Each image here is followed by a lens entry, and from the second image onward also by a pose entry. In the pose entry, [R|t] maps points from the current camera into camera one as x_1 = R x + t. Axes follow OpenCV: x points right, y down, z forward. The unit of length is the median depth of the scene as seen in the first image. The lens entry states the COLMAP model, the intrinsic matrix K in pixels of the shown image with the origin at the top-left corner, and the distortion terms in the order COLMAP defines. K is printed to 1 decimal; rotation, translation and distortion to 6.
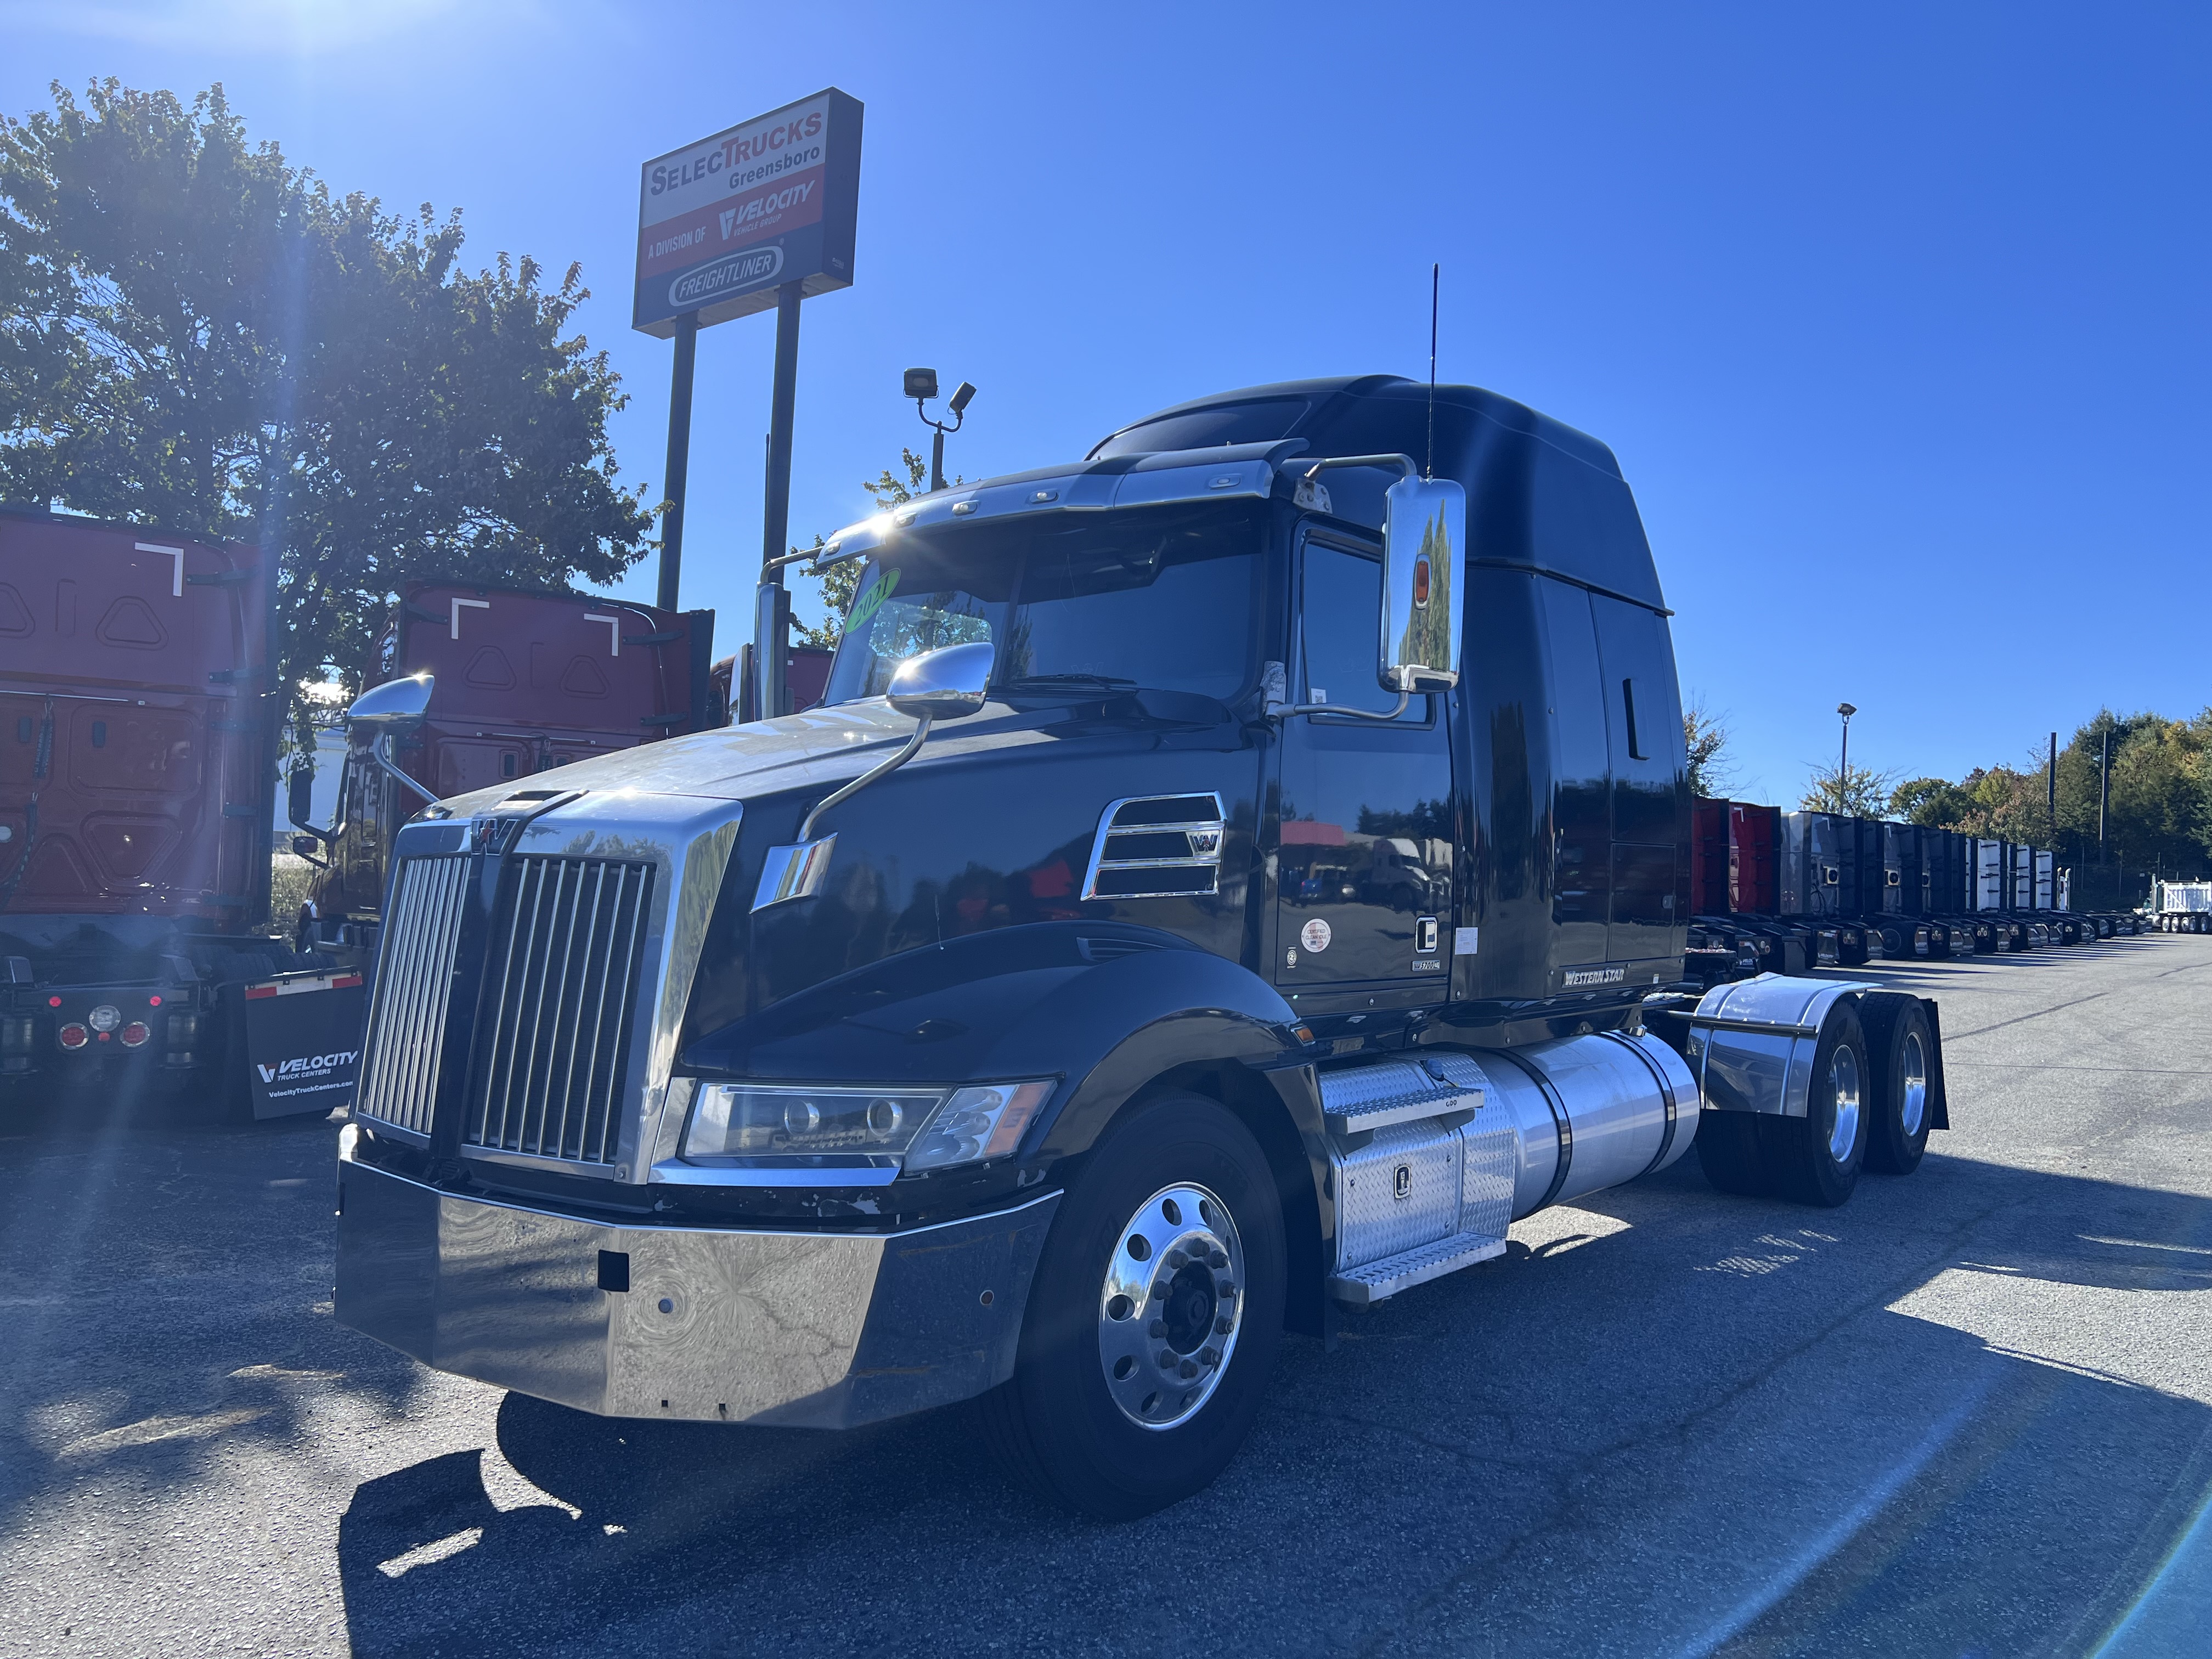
lens RADIAL K [[1638.5, 0, 1106.0], [0, 1638.5, 829.5], [0, 0, 1]] dist [0.048917, -0.059792]
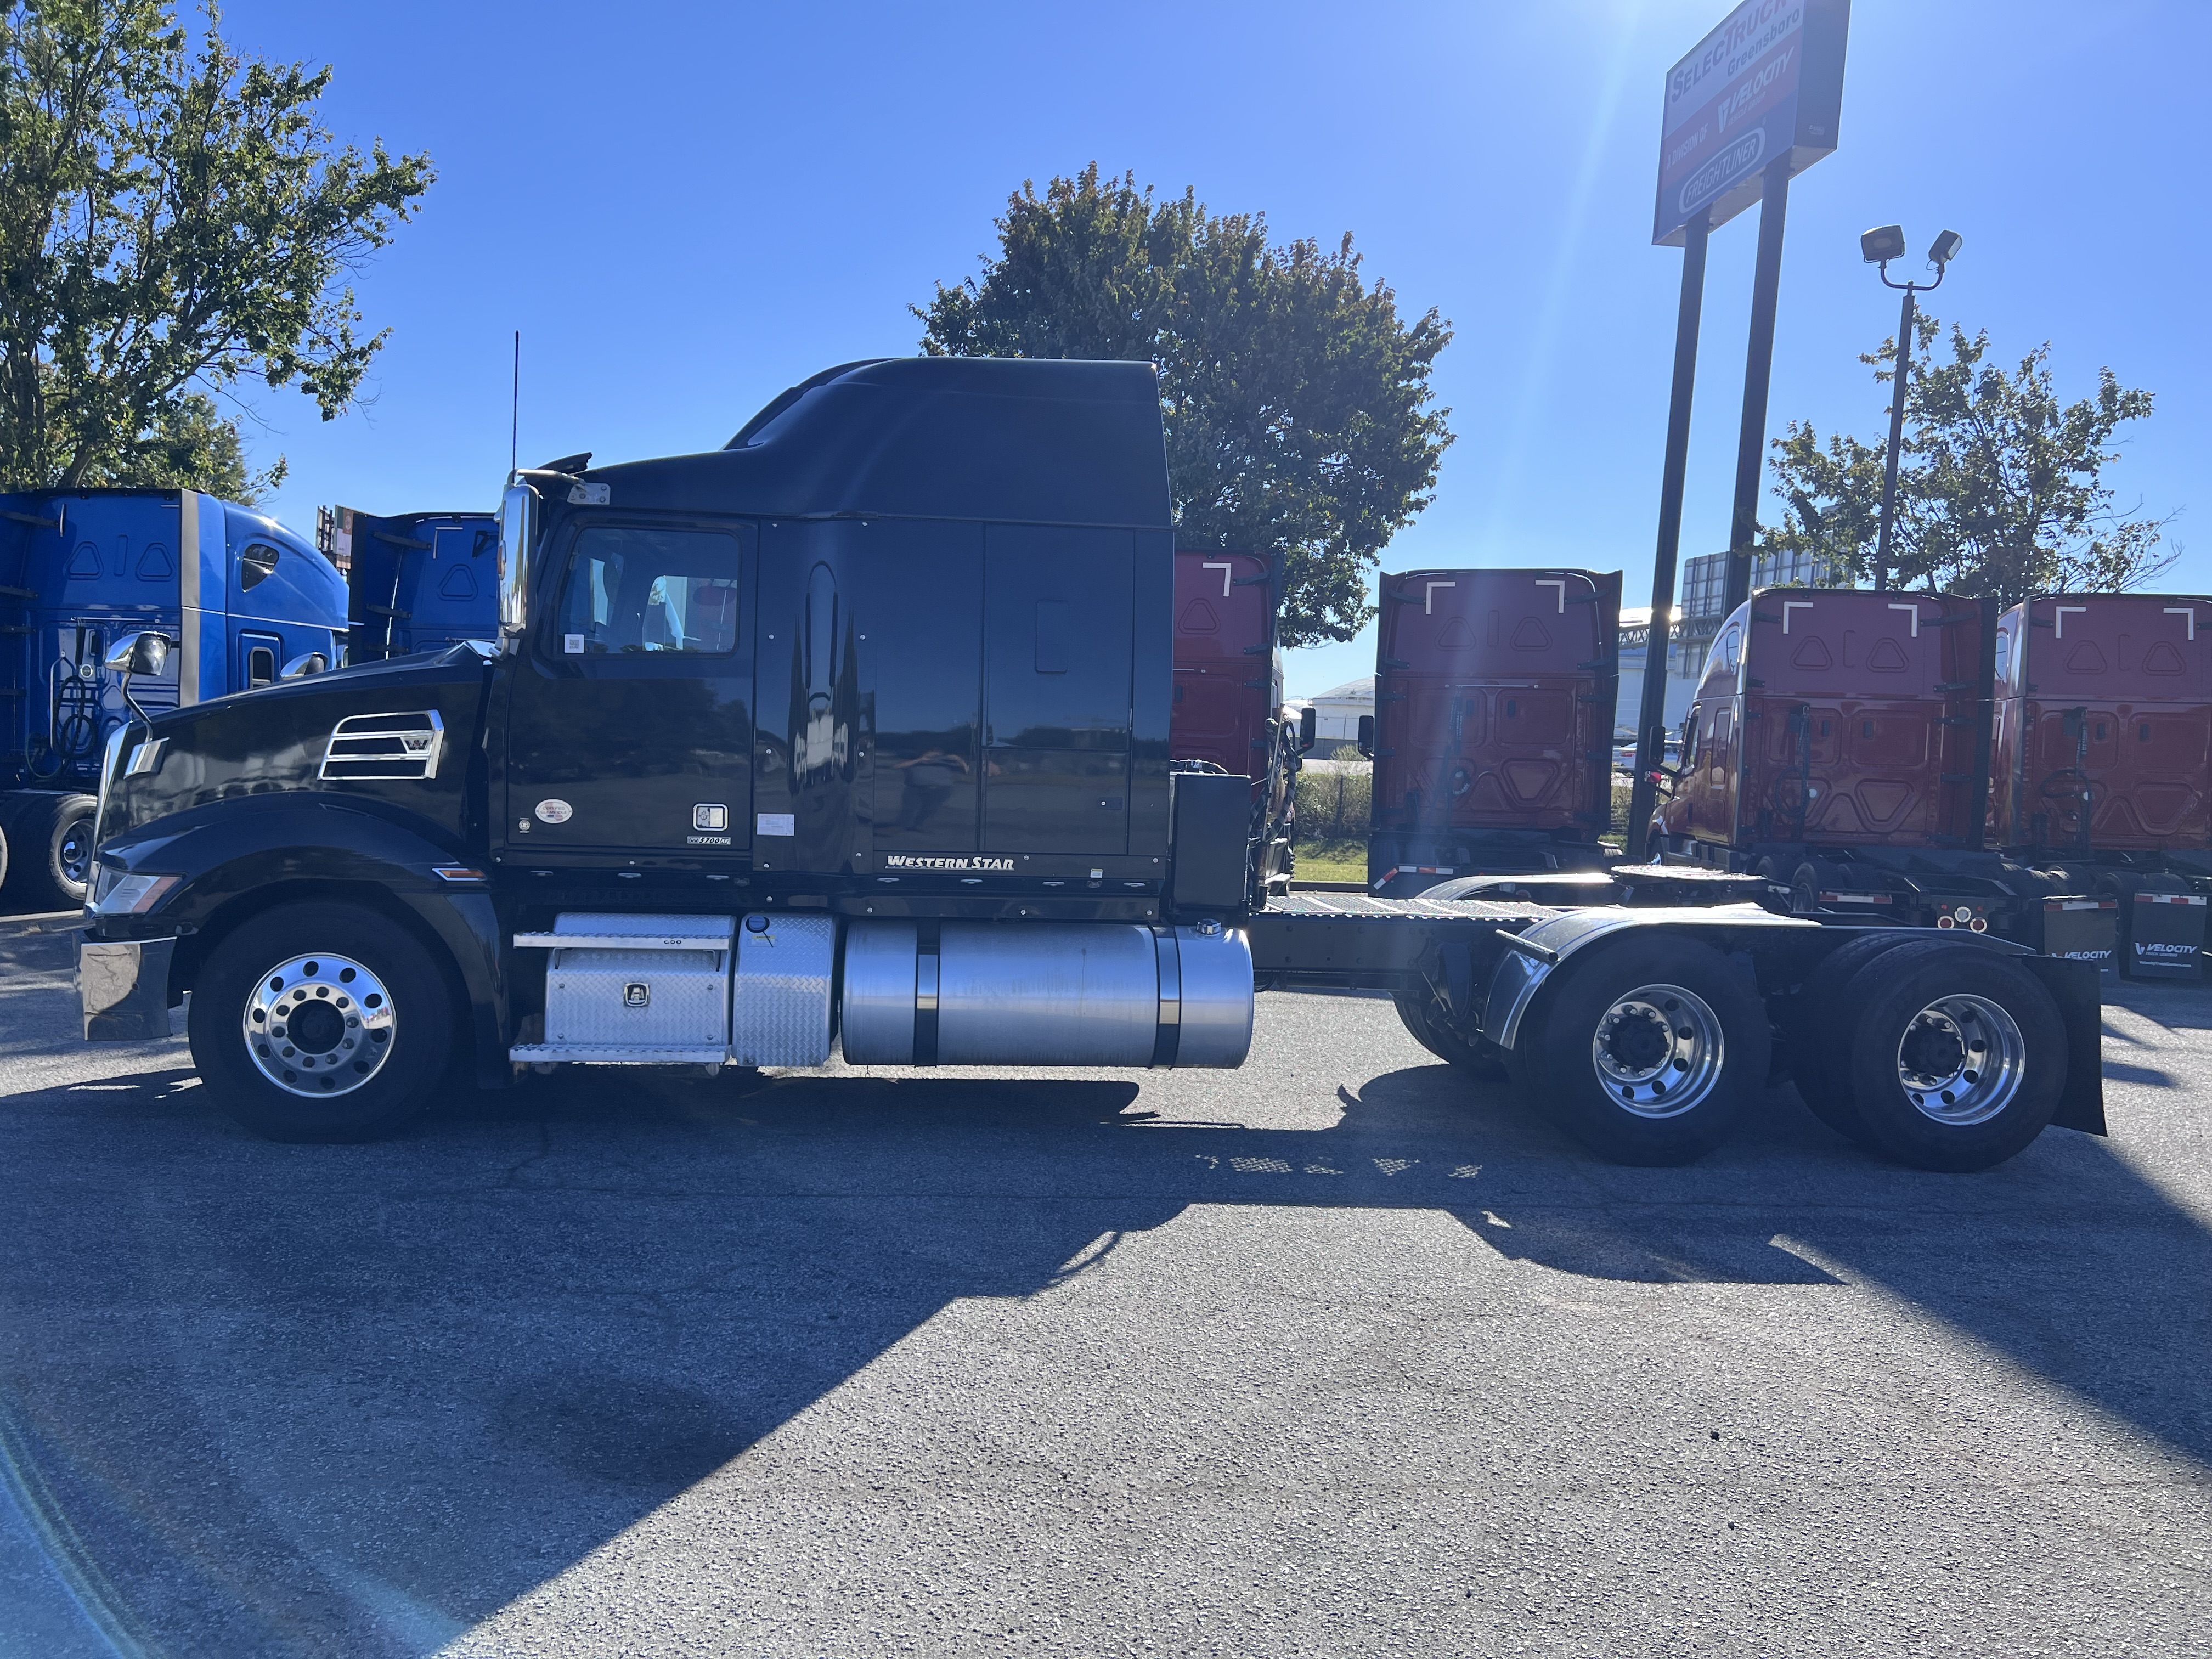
lens RADIAL K [[1576.1, 0, 1106.9], [0, 1576.1, 910.3], [0, 0, 1]] dist [-0.019154, -0.000703]
pose [[0.702138, 0.074394, -0.708144, 0.225505], [0.002948, 0.994215, 0.107370, 0.000957], [0.712034, -0.077477, 0.697857, 0.062407]]
